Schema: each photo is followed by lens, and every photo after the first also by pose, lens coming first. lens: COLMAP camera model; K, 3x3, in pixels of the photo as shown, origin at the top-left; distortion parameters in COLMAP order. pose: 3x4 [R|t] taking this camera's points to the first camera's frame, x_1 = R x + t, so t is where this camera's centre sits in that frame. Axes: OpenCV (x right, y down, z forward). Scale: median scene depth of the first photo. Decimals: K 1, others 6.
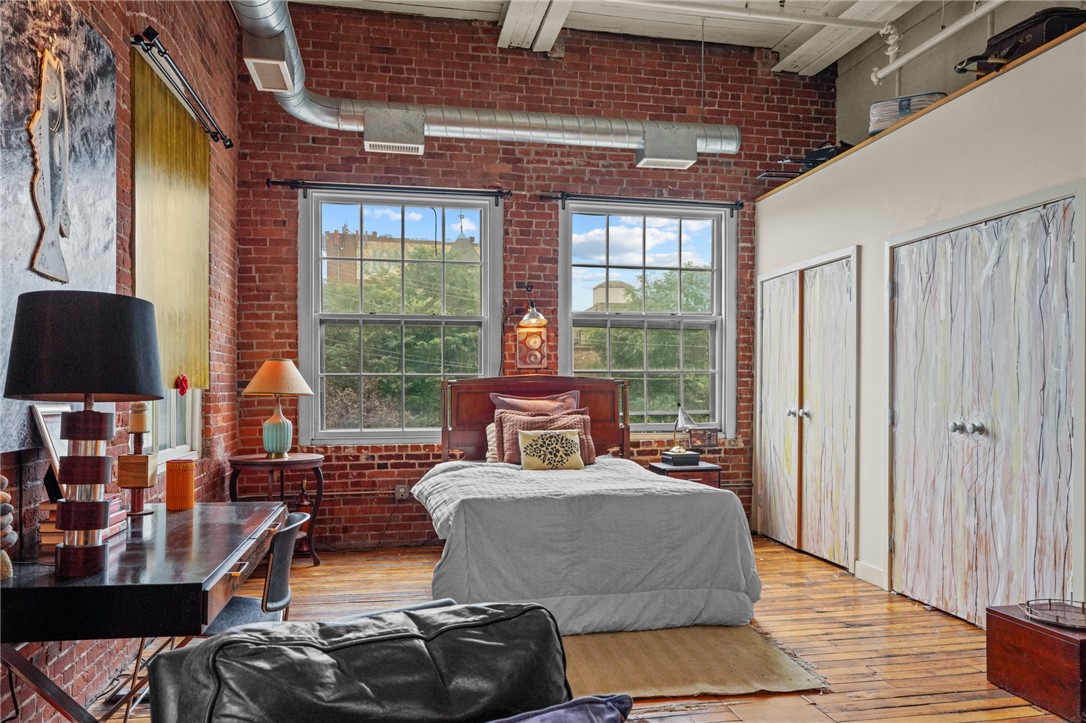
lens RADIAL K [[742.5, 0, 540.0], [0, 742.5, 398.5], [0, 0, 1]] dist [-0.000807, -0.001330]
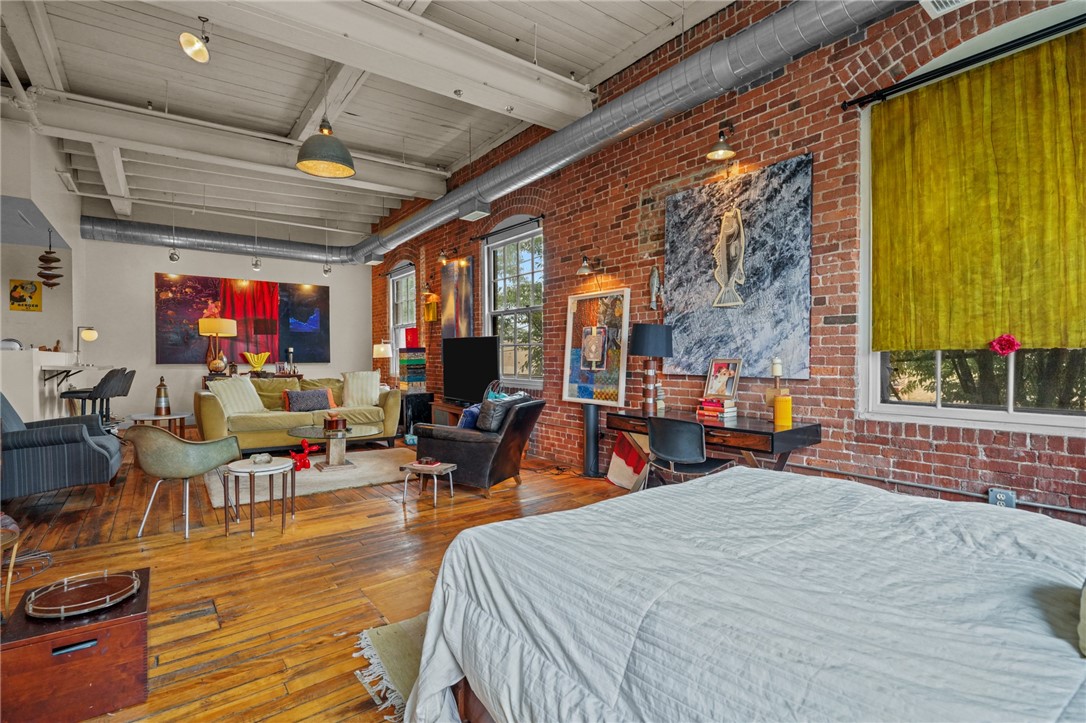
lens RADIAL K [[502.7, 0, 542.5], [0, 502.7, 363.4], [0, 0, 1]] dist [-0.003063, -0.000020]
pose [[-0.895777, 0.003385, -0.444490, 0.254338], [-0.005803, 0.999797, 0.019309, -0.002161], [0.444465, 0.019876, -0.895576, 0.936587]]
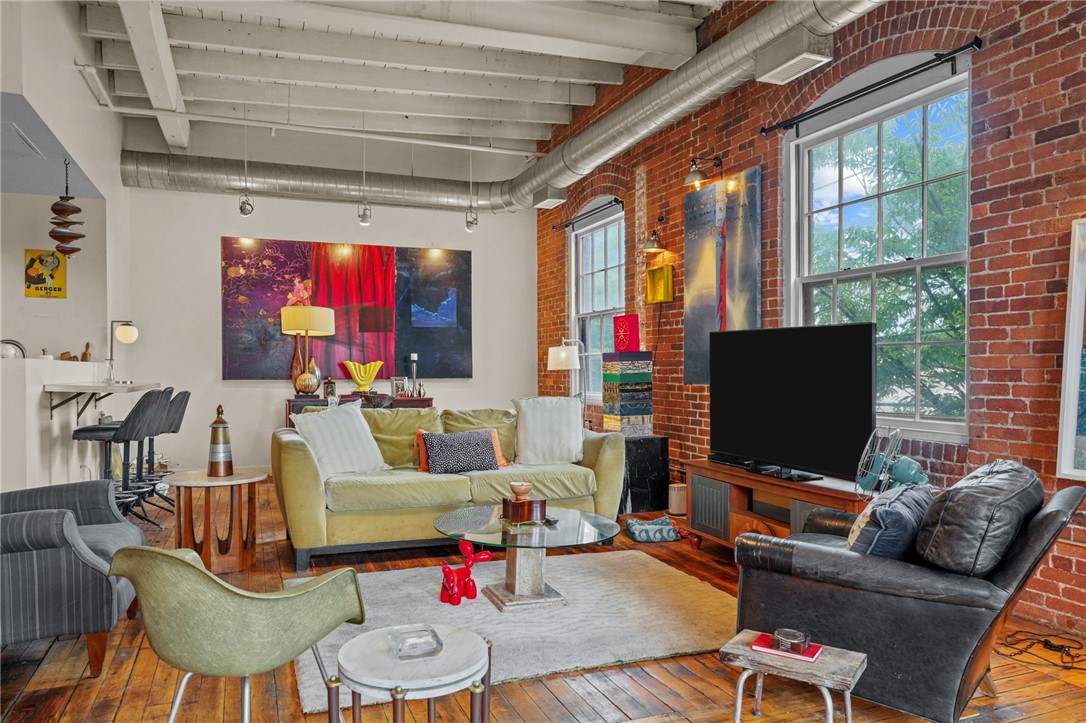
lens RADIAL K [[748.6, 0, 537.7], [0, 748.6, 378.9], [0, 0, 1]] dist [-0.000988, 0.003771]
pose [[-0.982434, 0.000484, -0.186610, 0.297863], [-0.003790, 0.999739, 0.022549, -0.001049], [0.186572, 0.022860, -0.982175, 0.593435]]
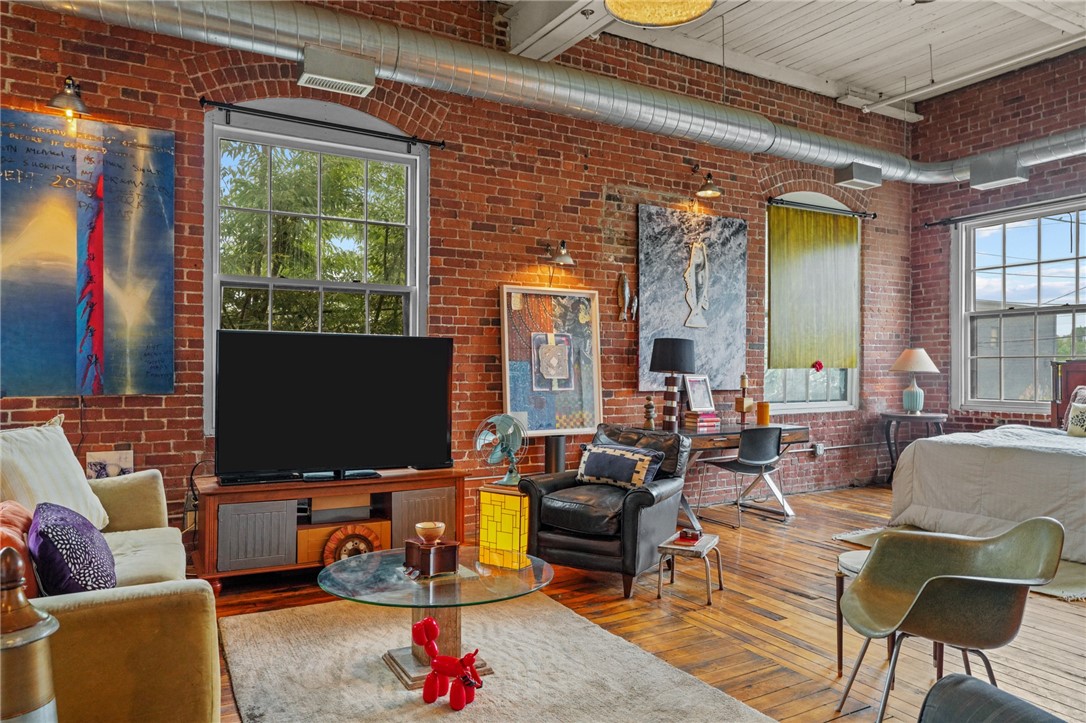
lens RADIAL K [[725.4, 0, 542.6], [0, 725.4, 370.6], [0, 0, 1]] dist [-0.031344, 0.031764]
pose [[0.324178, 0.004698, -0.945985, 0.693950], [-0.010615, 0.999943, 0.001328, -0.001731], [0.945937, 0.009611, 0.324209, -0.154813]]
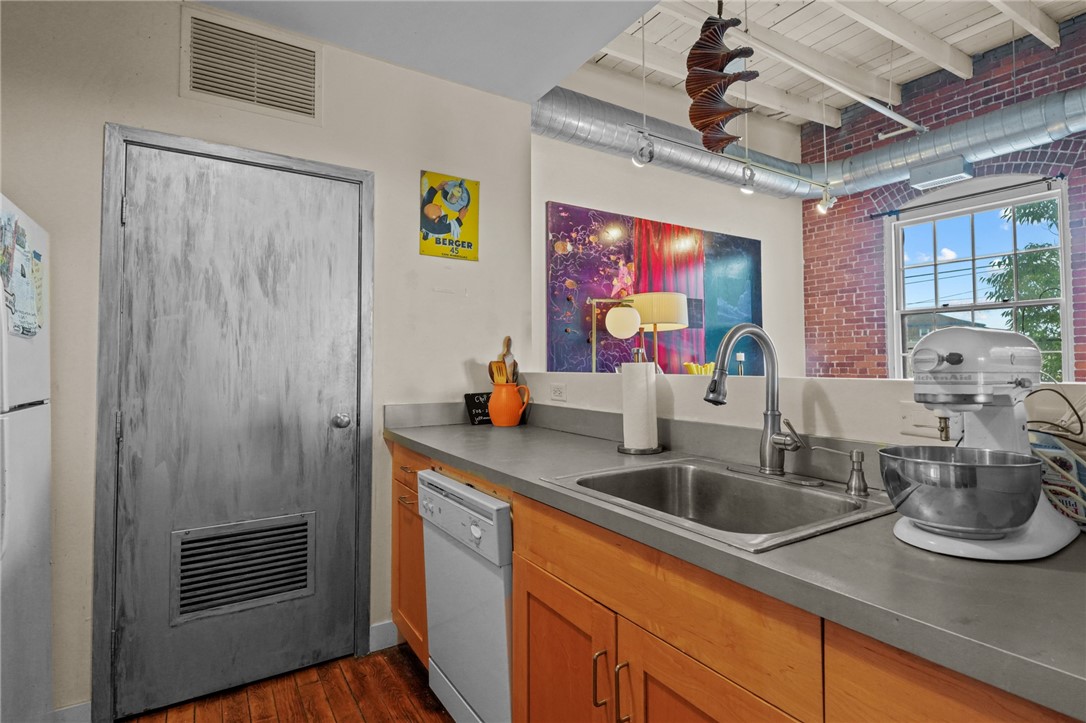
lens RADIAL K [[532.1, 0, 548.5], [0, 532.1, 344.8], [0, 0, 1]] dist [0.007181, -0.008624]
pose [[-0.923307, -0.009924, -0.383933, 0.920896], [-0.001423, 0.999748, -0.022417, -0.010410], [0.384059, -0.020152, -0.923089, -0.213431]]
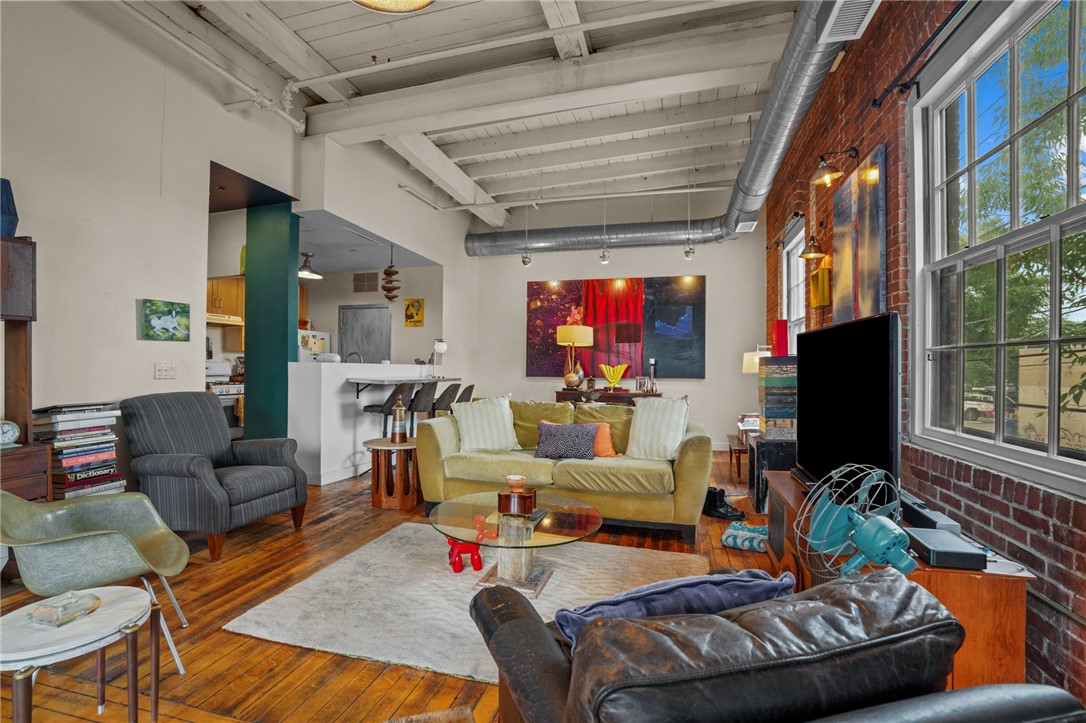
lens RADIAL K [[505.5, 0, 541.5], [0, 505.5, 371.5], [0, 0, 1]] dist [-0.077241, 0.030716]
pose [[-0.901359, -0.013597, 0.432859, -0.045864], [-0.007133, 0.999838, 0.016552, -0.003670], [-0.433013, 0.011831, -0.901310, 0.366196]]
